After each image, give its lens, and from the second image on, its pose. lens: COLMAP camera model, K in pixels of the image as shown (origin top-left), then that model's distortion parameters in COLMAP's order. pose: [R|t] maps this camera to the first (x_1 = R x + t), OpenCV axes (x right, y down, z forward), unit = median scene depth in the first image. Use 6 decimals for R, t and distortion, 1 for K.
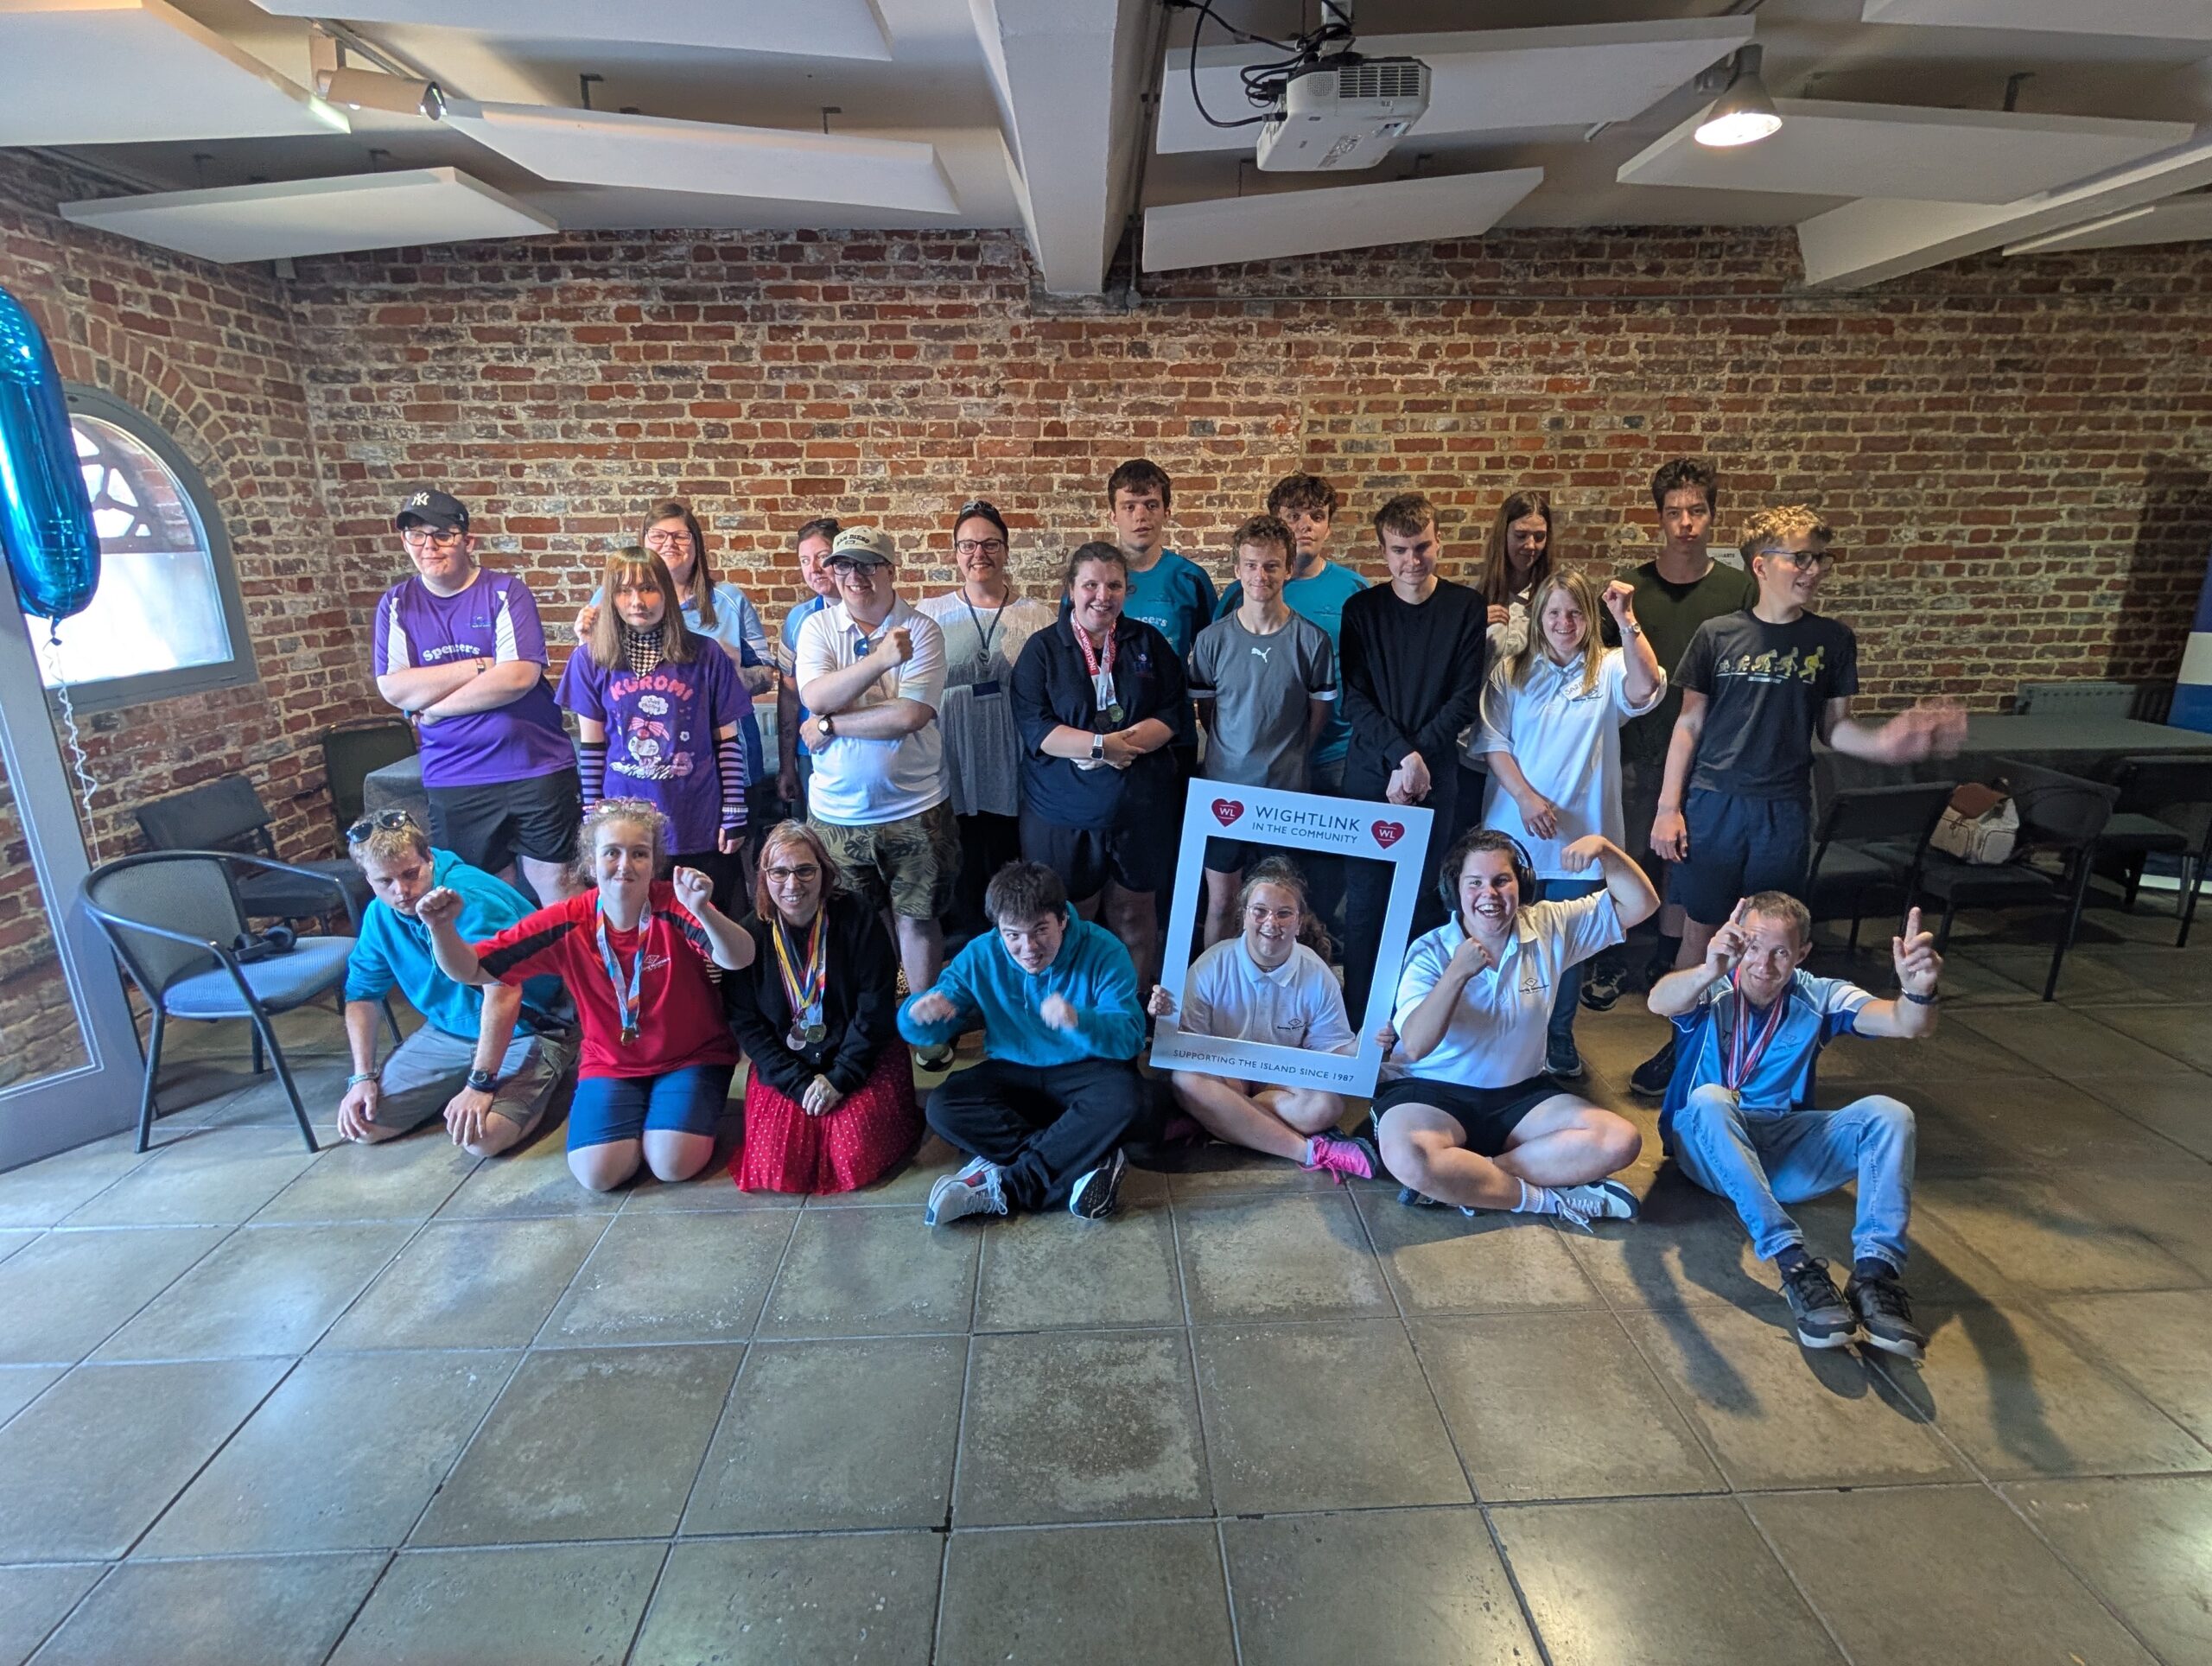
lens RADIAL K [[1056.5, 0, 1096.0], [0, 1056.5, 830.9], [0, 0, 1]] dist [-0.003677, 0.000894]
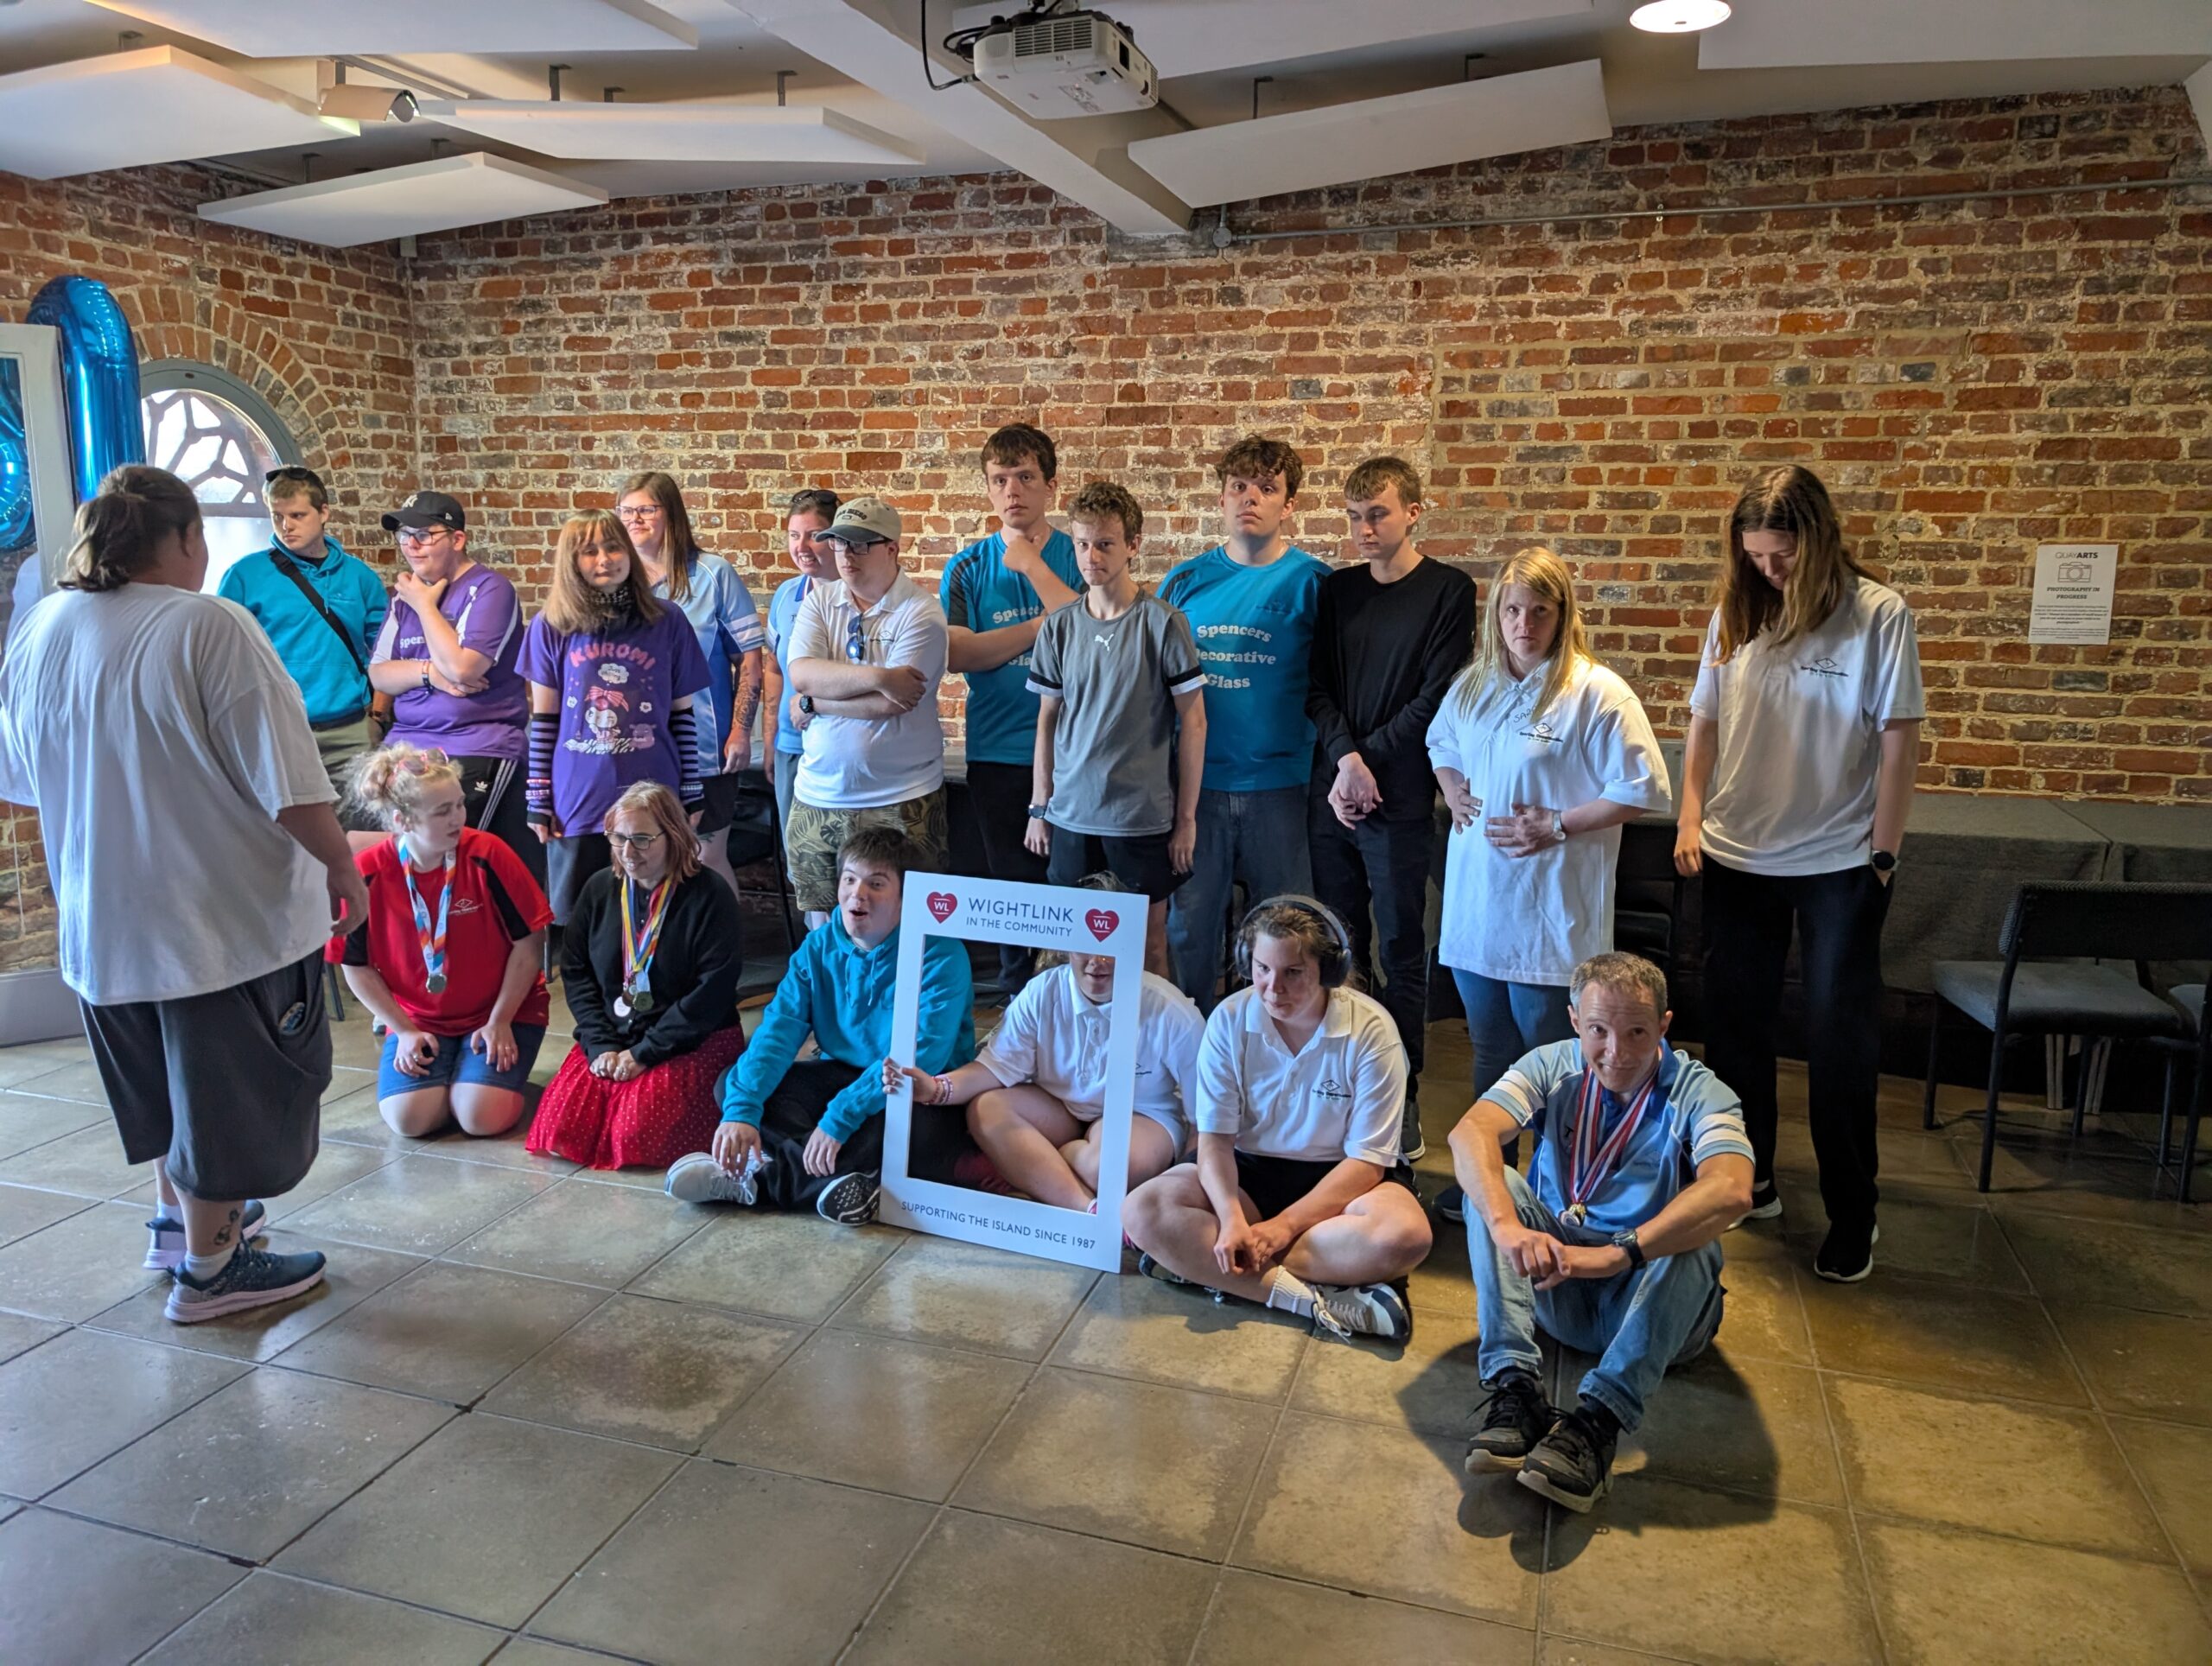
lens RADIAL K [[1586.0, 0, 1109.2], [0, 1586.0, 821.4], [0, 0, 1]] dist [0.007417, -0.000487]
pose [[0.934880, 0.079194, -0.346016, 0.404226], [-0.115045, 0.989777, -0.084298, 0.056867], [0.335803, 0.118616, 0.934434, -0.123159]]
